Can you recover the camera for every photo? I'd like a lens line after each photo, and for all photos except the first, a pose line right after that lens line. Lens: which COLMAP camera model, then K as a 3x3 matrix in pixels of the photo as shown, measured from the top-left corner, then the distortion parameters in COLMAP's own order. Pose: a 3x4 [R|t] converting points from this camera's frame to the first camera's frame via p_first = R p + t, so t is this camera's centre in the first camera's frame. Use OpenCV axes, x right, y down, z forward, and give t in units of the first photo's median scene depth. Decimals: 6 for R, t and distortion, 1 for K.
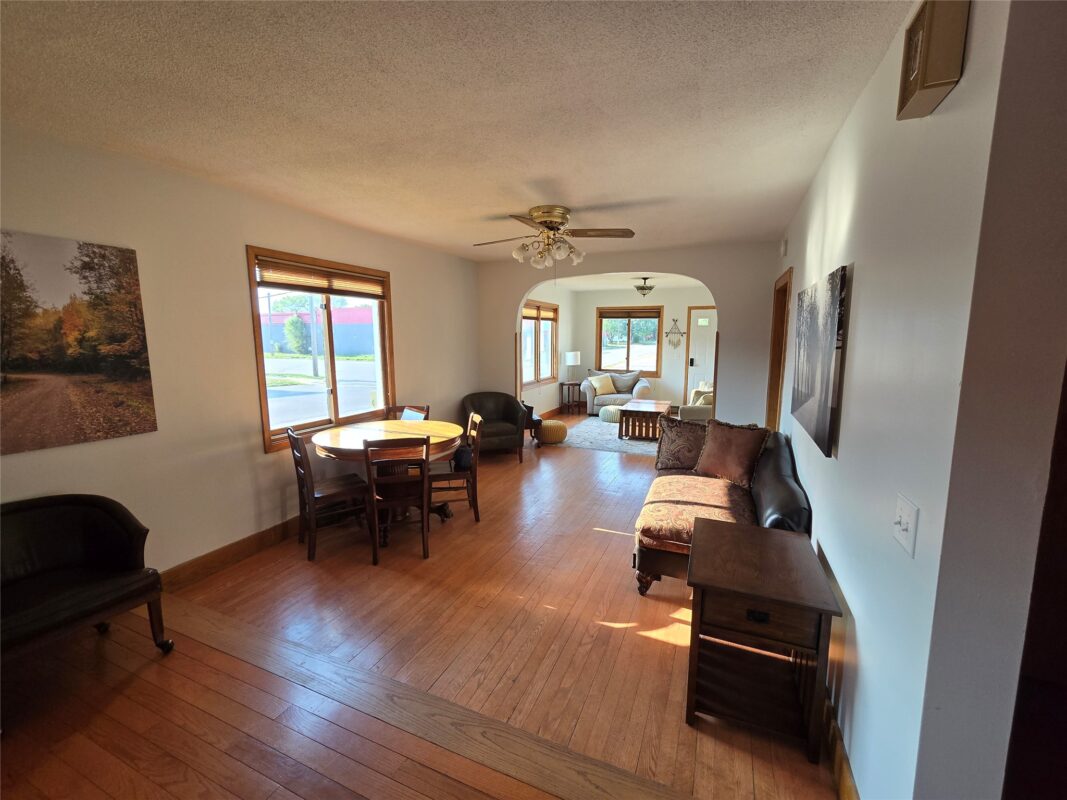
lens RADIAL K [[443.6, 0, 533.6], [0, 443.6, 395.2], [0, 0, 1]] dist [0.008940, 0.000110]
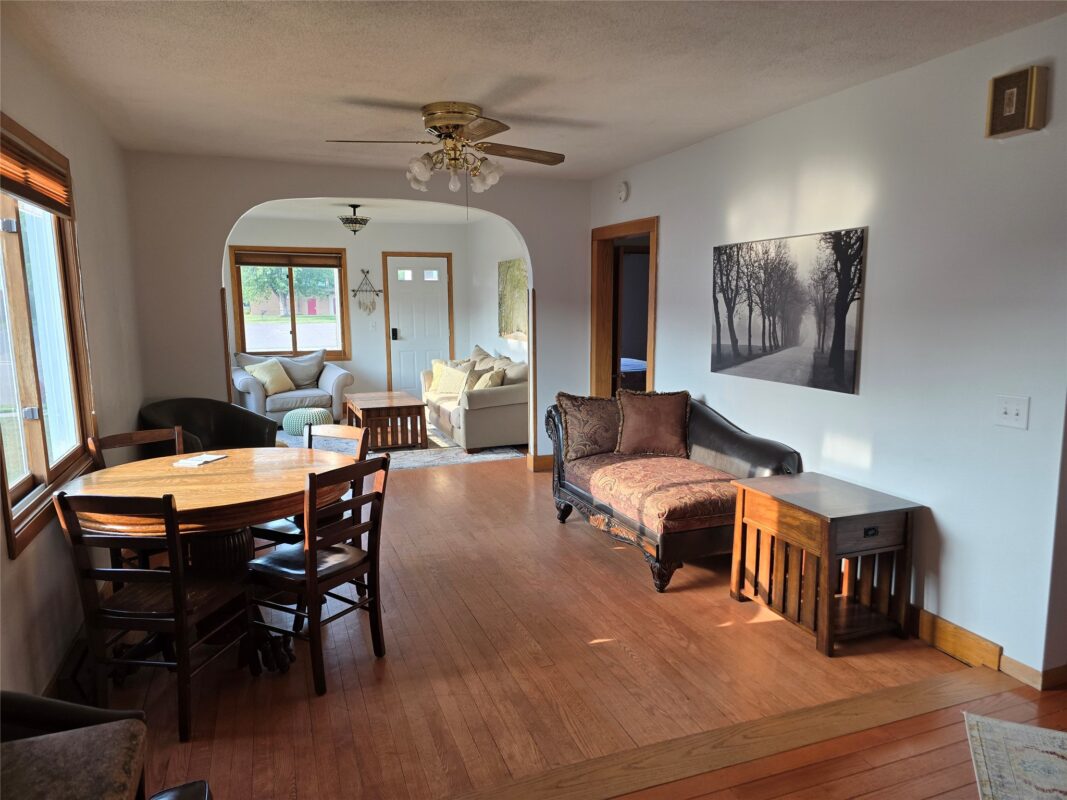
lens RADIAL K [[724.7, 0, 537.3], [0, 724.7, 402.6], [0, 0, 1]] dist [0.089764, -0.084034]
pose [[0.716999, -0.105543, 0.689038, -0.324304], [0.098896, 0.993874, 0.049327, -0.003302], [-0.690023, 0.032776, 0.723045, 0.049515]]
